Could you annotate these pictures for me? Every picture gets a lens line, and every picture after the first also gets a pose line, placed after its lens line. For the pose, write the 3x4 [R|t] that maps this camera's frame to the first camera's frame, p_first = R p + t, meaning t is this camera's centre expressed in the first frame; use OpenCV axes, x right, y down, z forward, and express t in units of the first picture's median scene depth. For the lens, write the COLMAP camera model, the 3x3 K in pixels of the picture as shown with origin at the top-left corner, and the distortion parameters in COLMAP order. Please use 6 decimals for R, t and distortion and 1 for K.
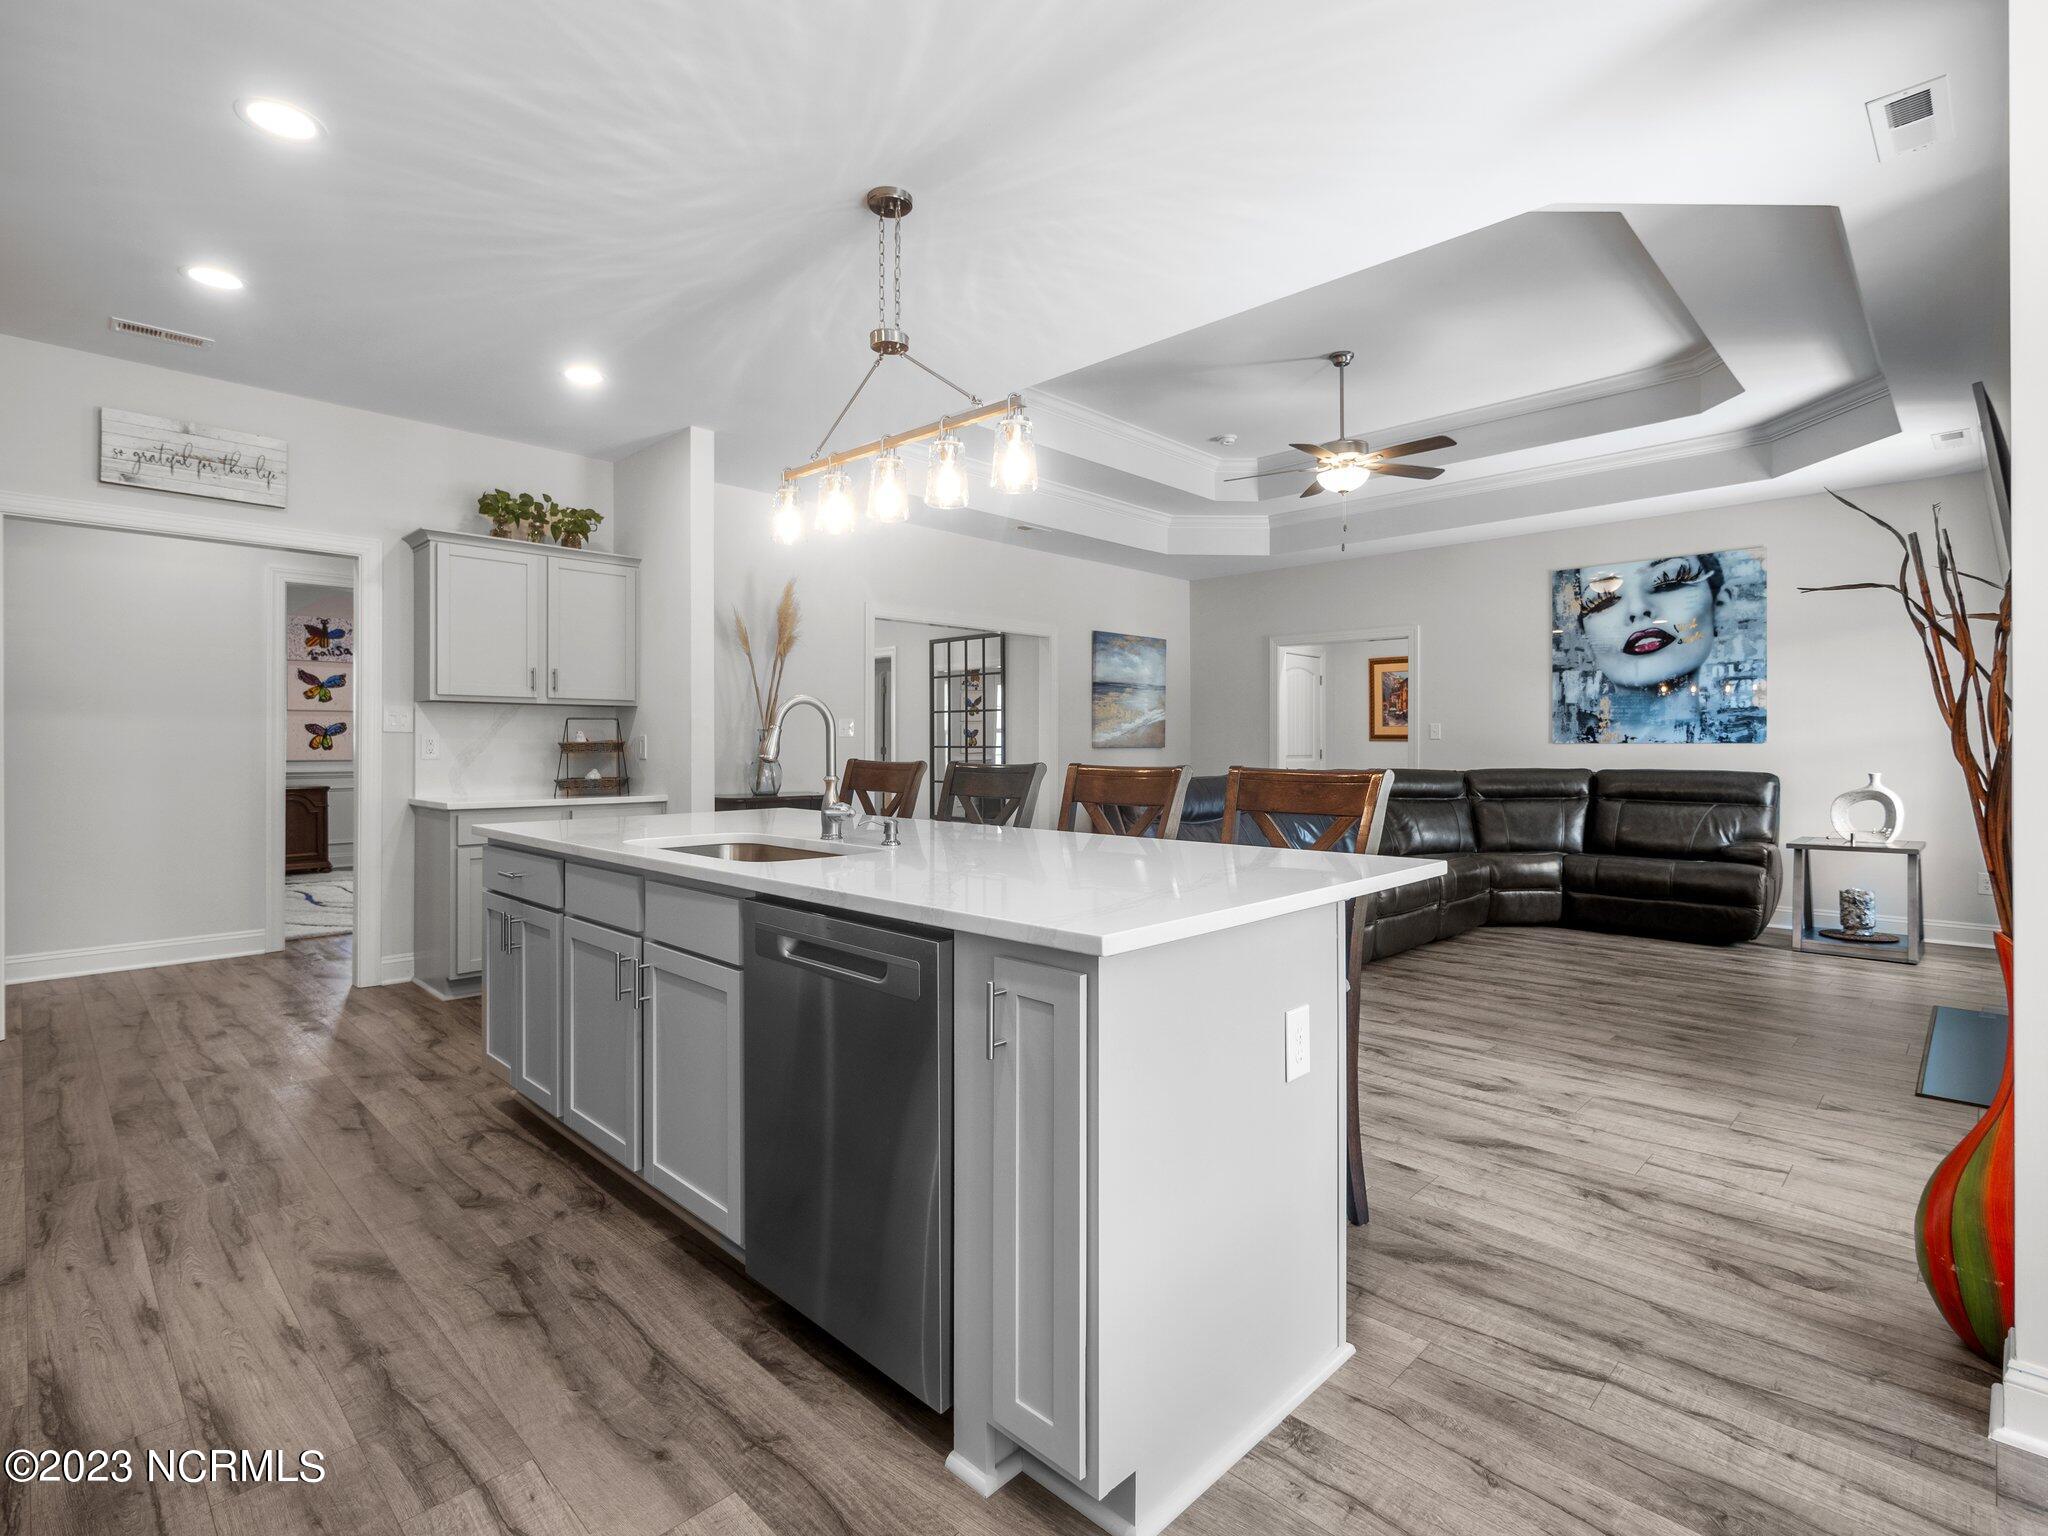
lens RADIAL K [[941.9, 0, 1017.8], [0, 941.9, 755.6], [0, 0, 1]] dist [-0.002643, -0.000028]
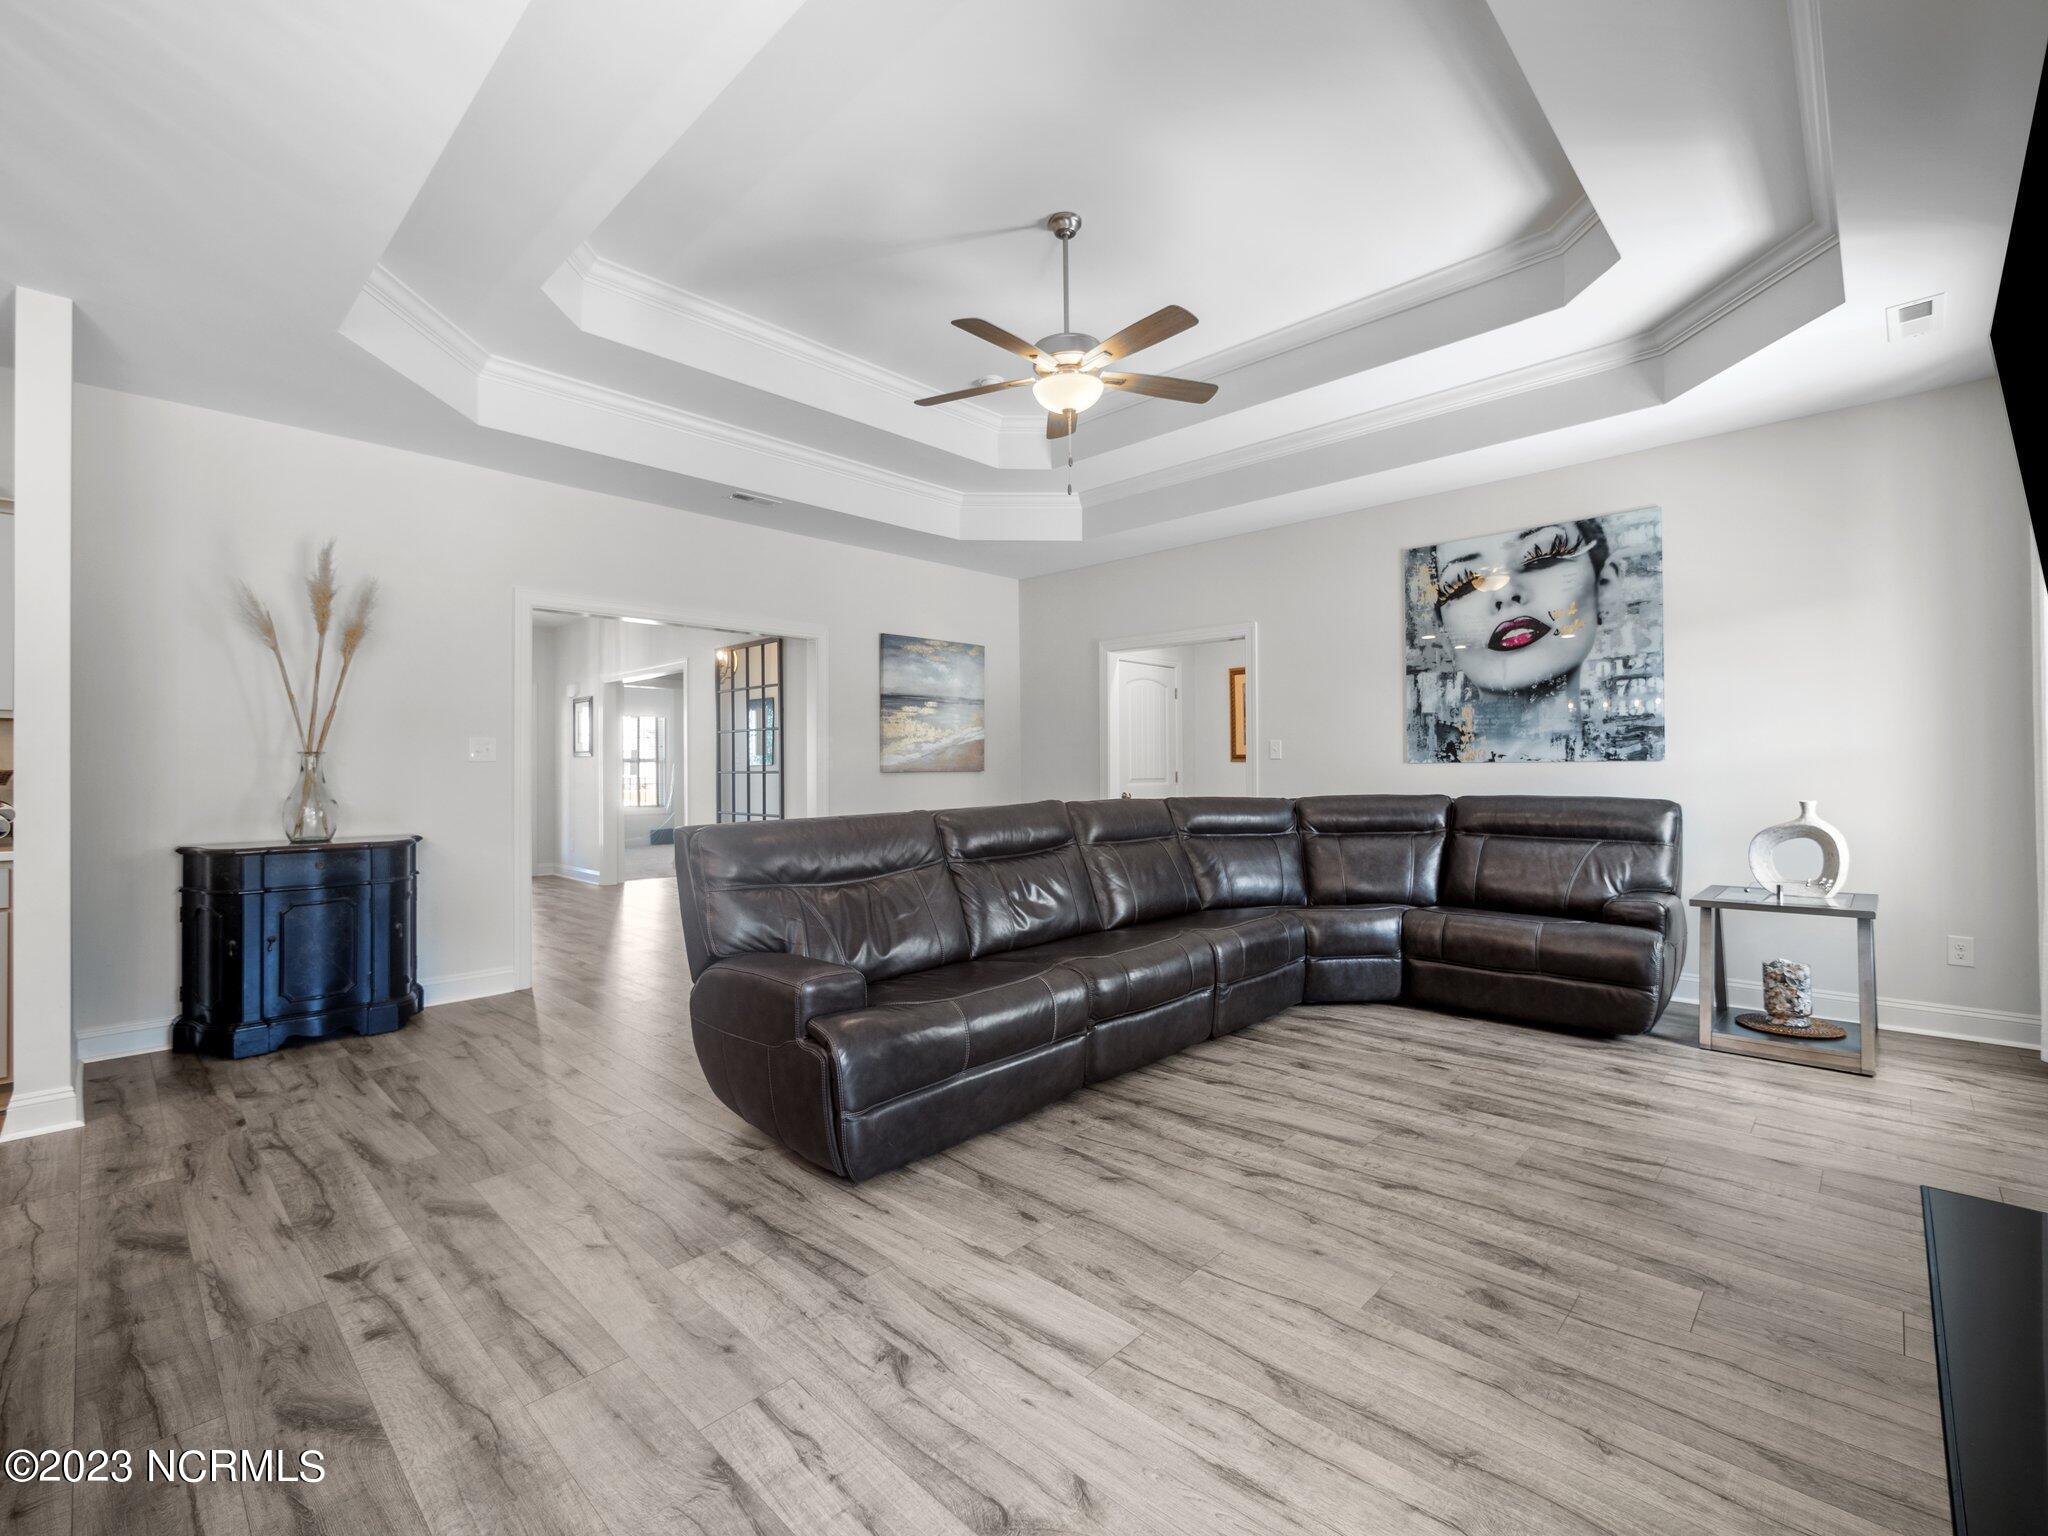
lens RADIAL K [[873.7, 0, 1022.9], [0, 873.7, 770.8], [0, 0, 1]] dist [-0.002583, 0.000195]
pose [[0.999695, -0.007991, 0.023371, 0.244090], [0.008174, 0.999936, -0.007772, -0.003656], [-0.023307, 0.007961, 0.999697, 0.286309]]
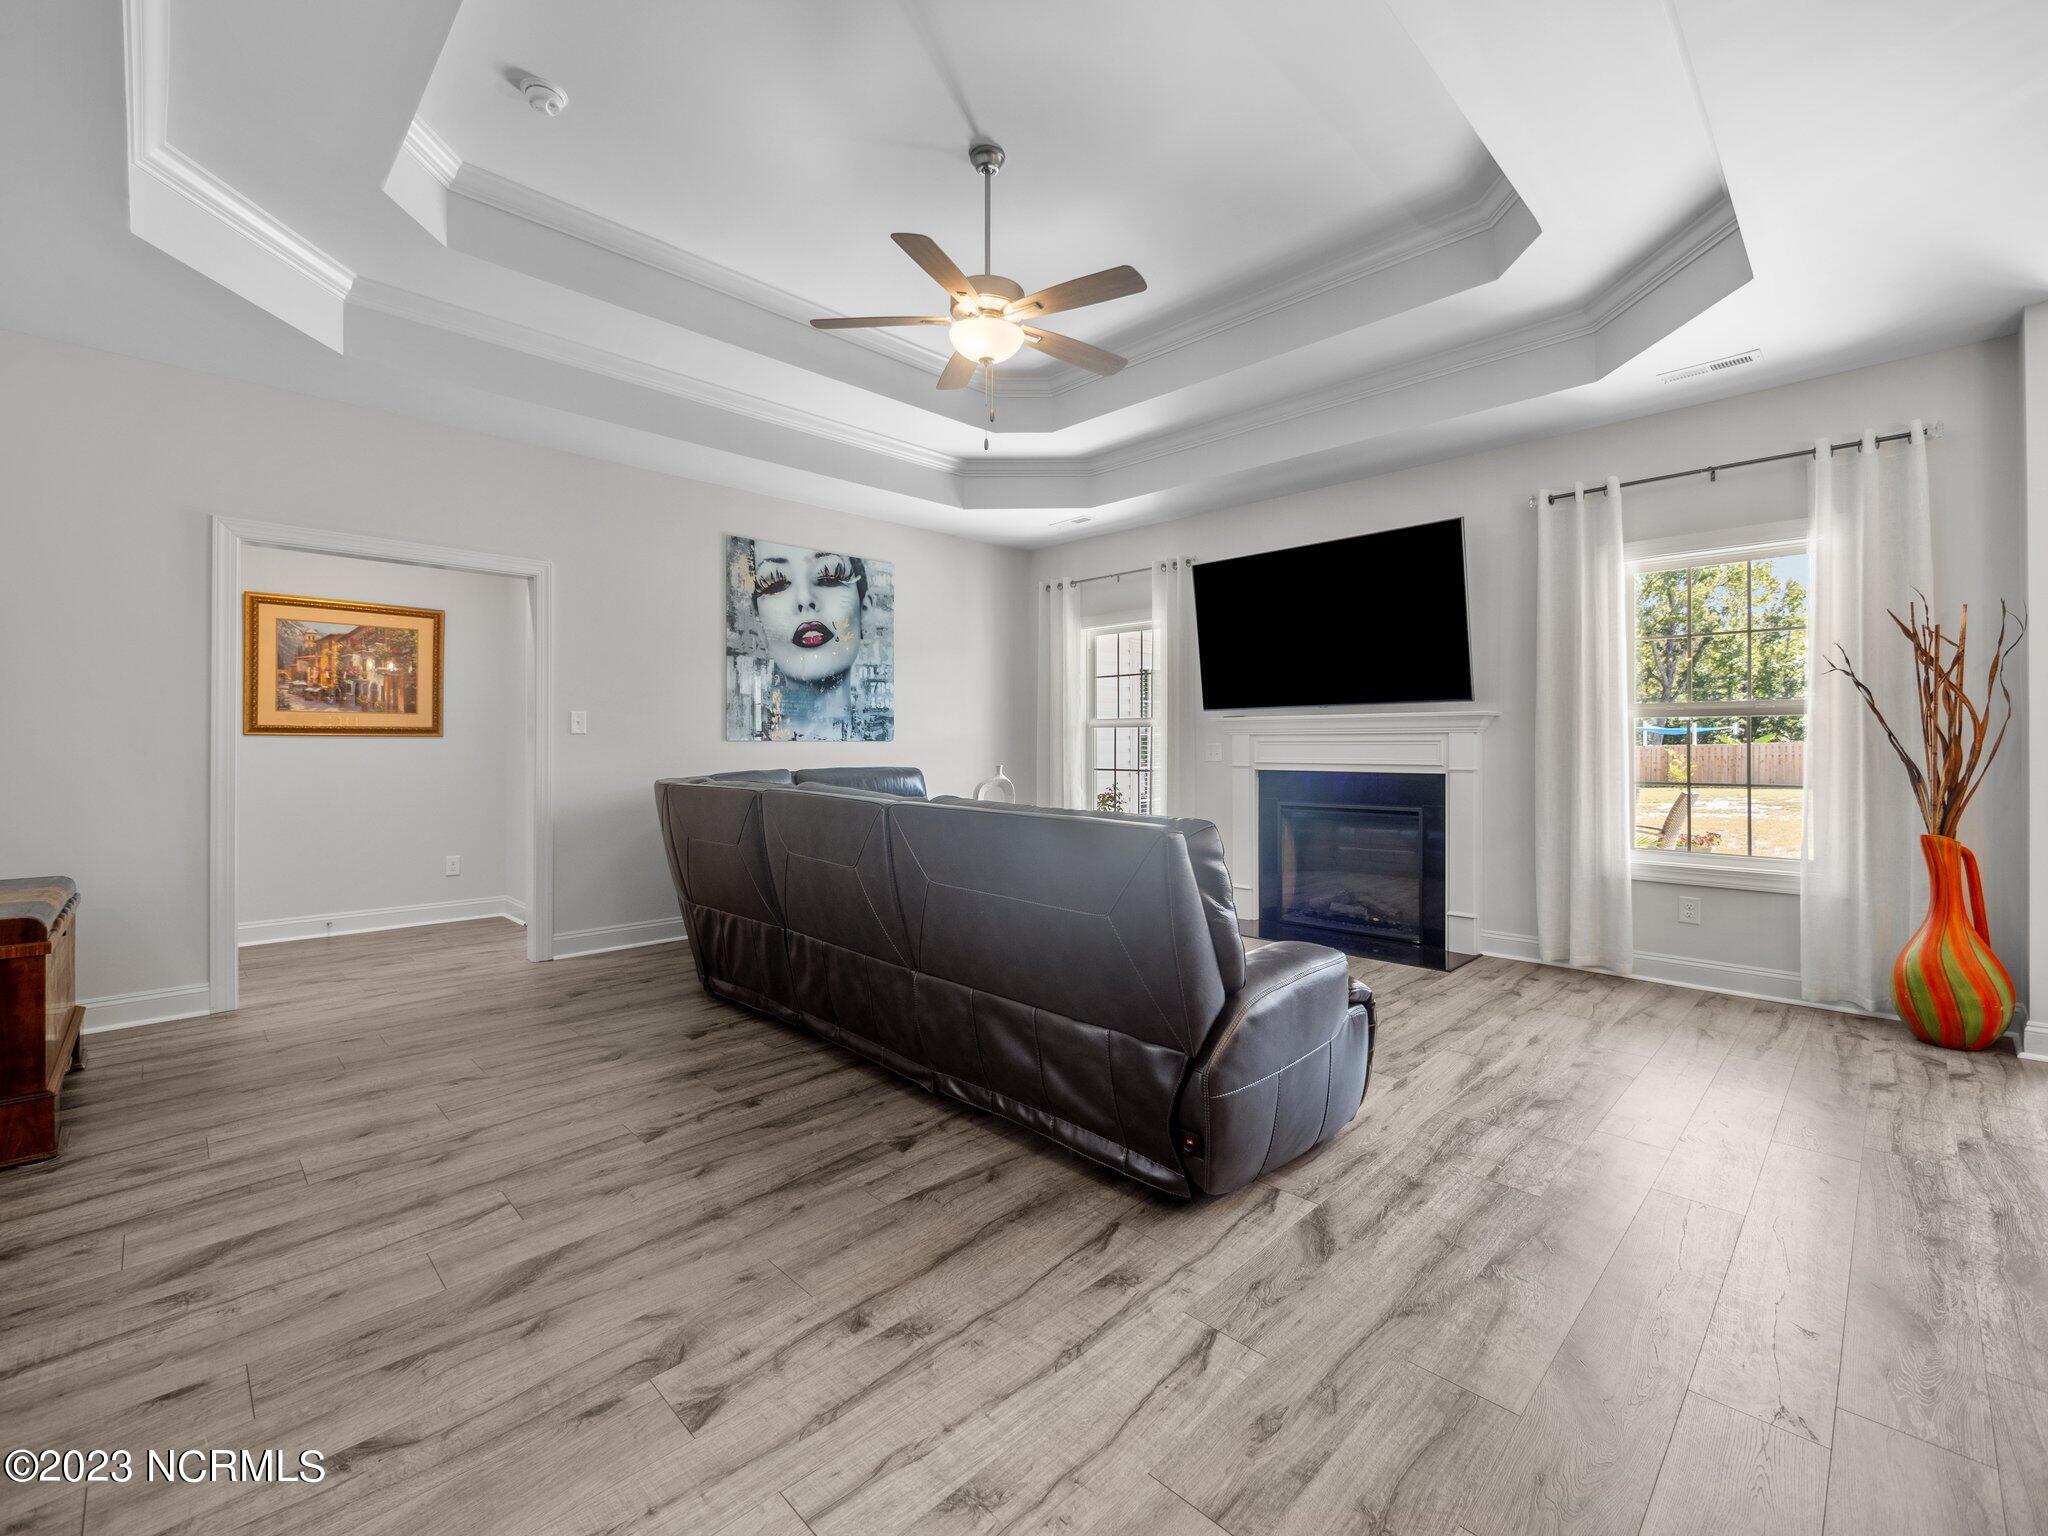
lens RADIAL K [[873.7, 0, 1021.8], [0, 873.7, 749.0], [0, 0, 1]] dist [-0.002583, 0.000195]
pose [[0.013391, -0.006196, 0.999891, -0.224927], [0.011716, 0.999913, 0.006039, -0.008216], [-0.999842, 0.011634, 0.013462, 0.804306]]
